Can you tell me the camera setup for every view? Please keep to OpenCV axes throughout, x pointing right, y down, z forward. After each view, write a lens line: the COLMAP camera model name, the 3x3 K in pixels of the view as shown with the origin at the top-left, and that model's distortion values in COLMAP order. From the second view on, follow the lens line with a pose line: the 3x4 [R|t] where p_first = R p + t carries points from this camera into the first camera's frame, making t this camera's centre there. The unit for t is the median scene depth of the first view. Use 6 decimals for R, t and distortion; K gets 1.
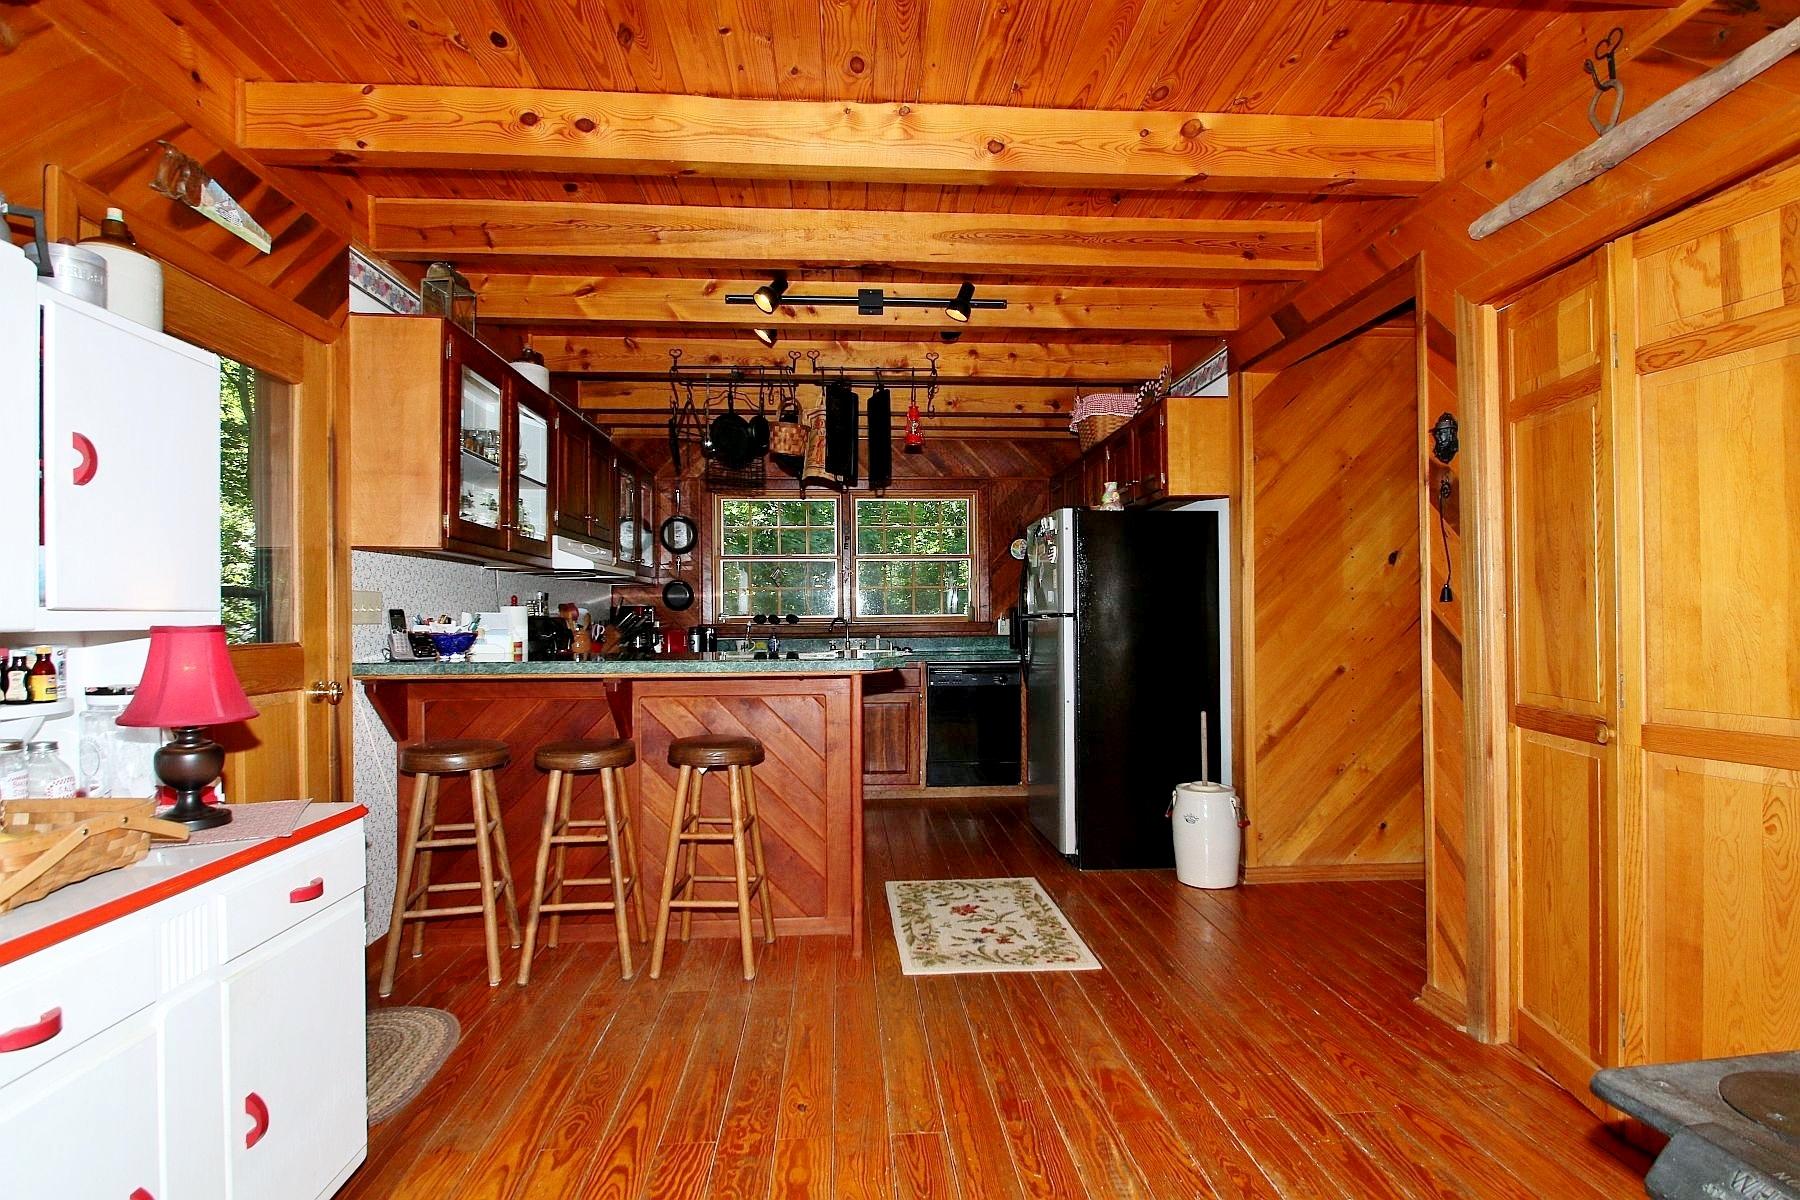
lens RADIAL K [[897.4, 0, 912.9], [0, 897.4, 611.2], [0, 0, 1]] dist [0.000554, -0.012819]
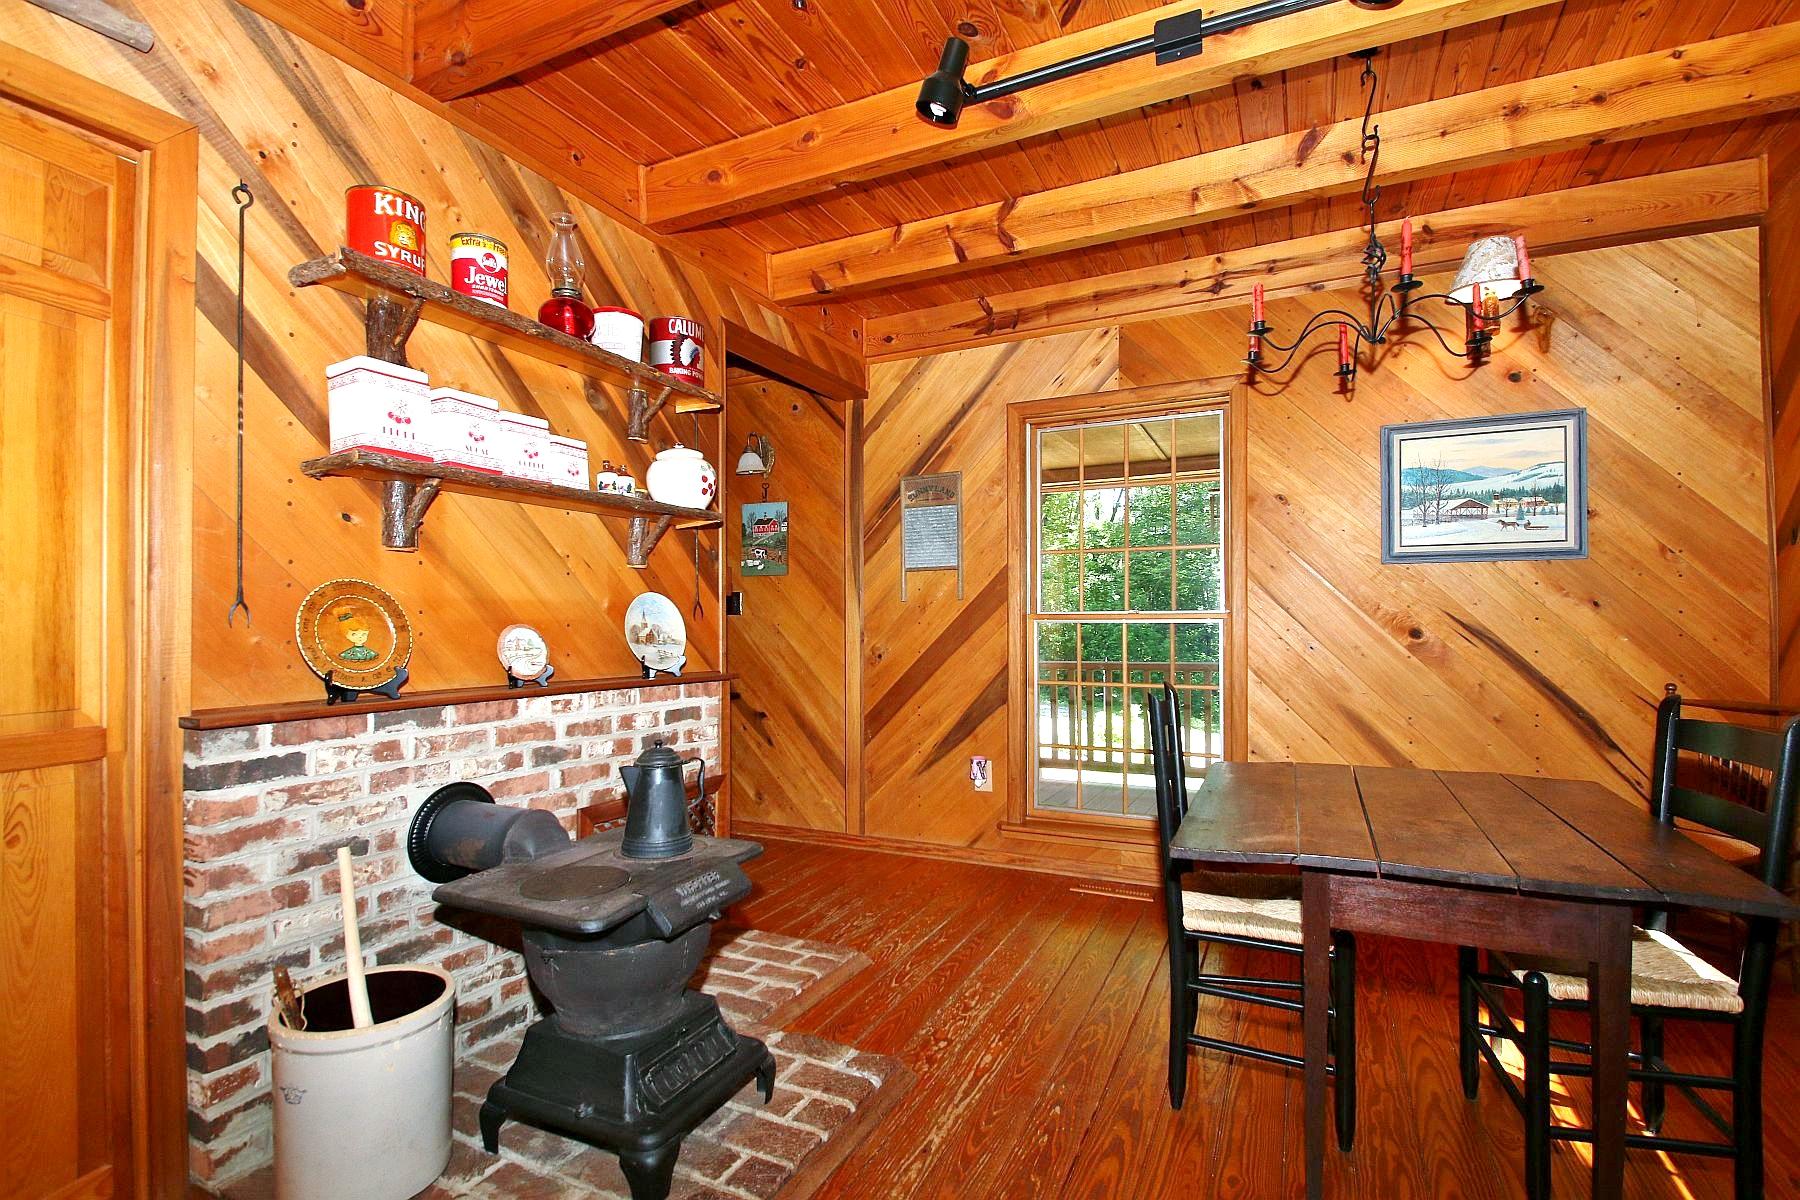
lens RADIAL K [[849.6, 0, 899.1], [0, 849.6, 617.0], [0, 0, 1]] dist [0.006051, -0.011284]
pose [[-0.868939, 0.019469, 0.494536, -0.119191], [0.011919, 0.999759, -0.018416, 0.025824], [-0.494776, -0.010108, -0.868962, 0.699741]]
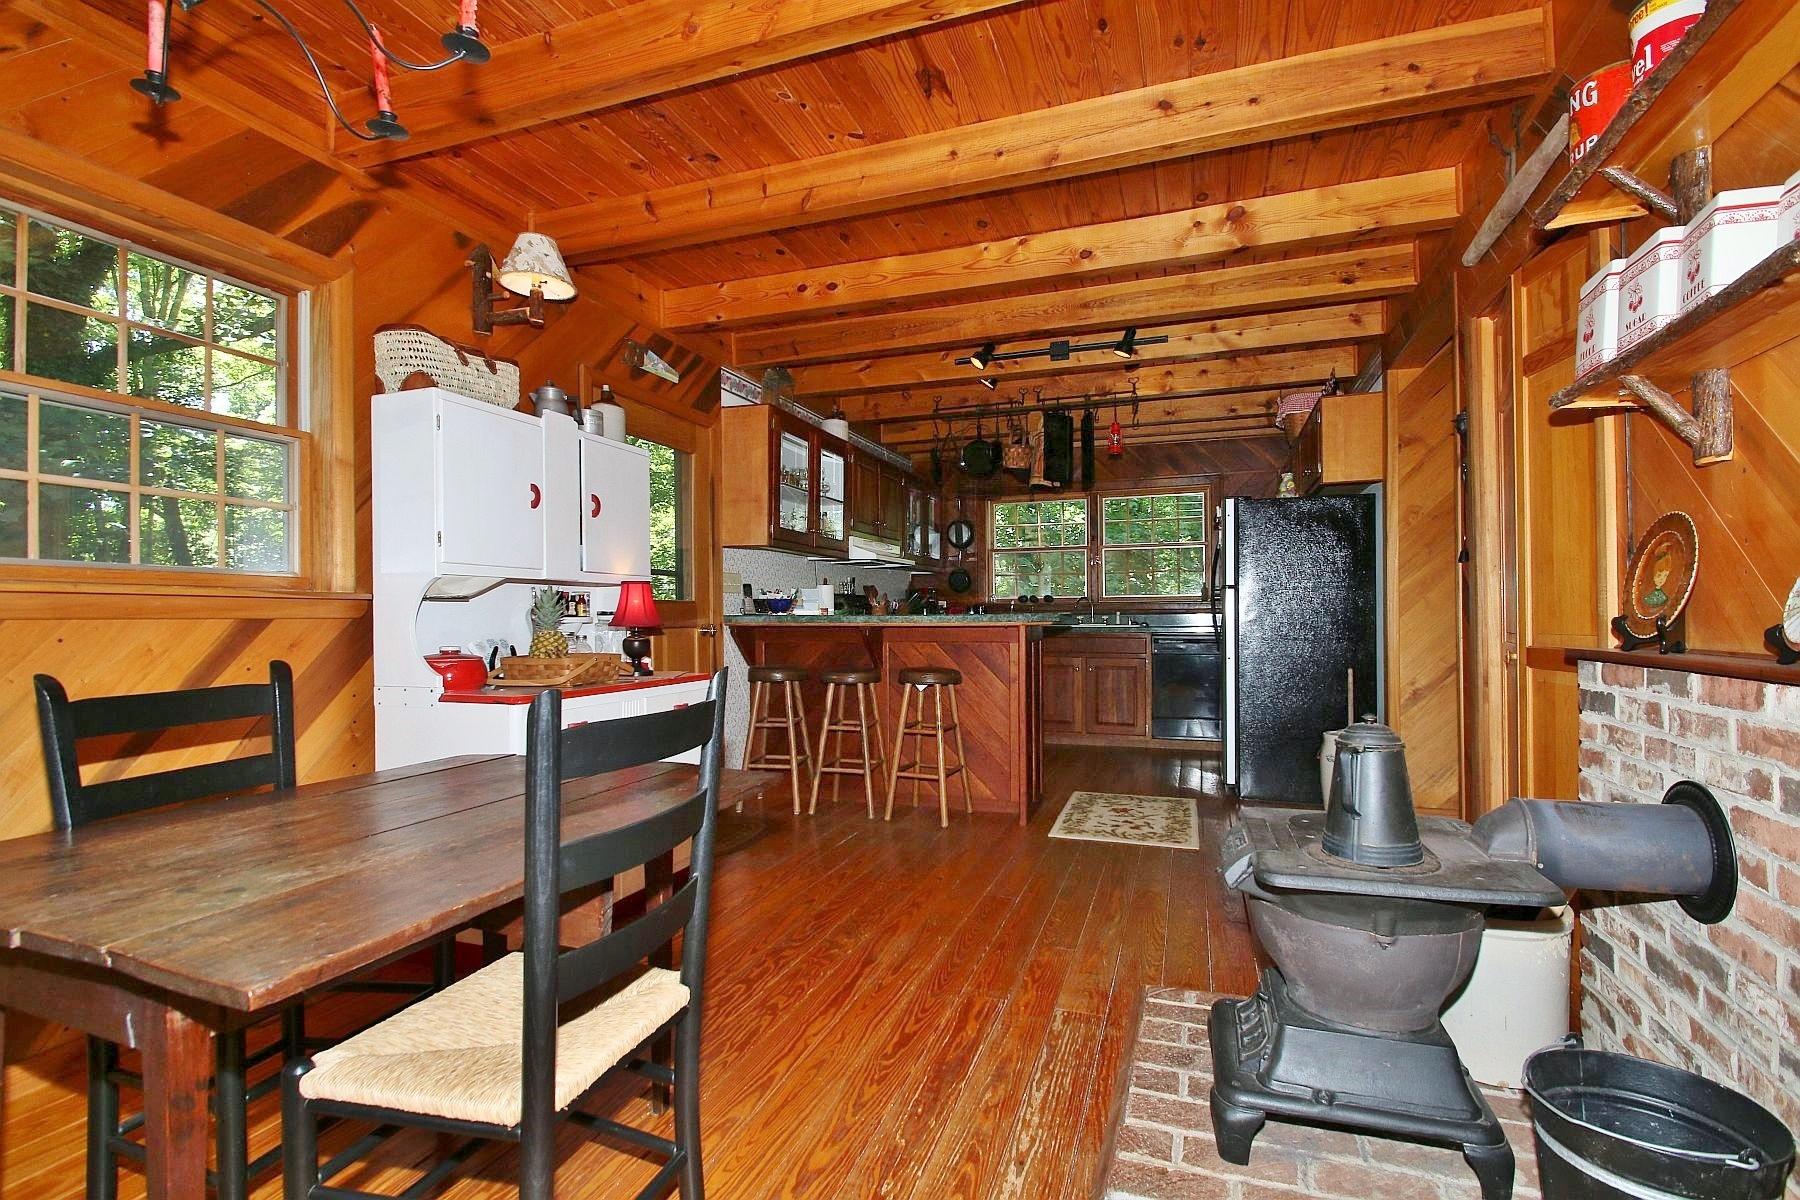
lens RADIAL K [[849.6, 0, 885.2], [0, 849.6, 608.3], [0, 0, 1]] dist [0.006051, -0.011284]
pose [[0.910149, -0.001231, -0.414280, 0.293601], [0.001863, 0.999998, 0.001122, 0.041043], [0.414278, -0.001793, 0.910149, -0.307626]]
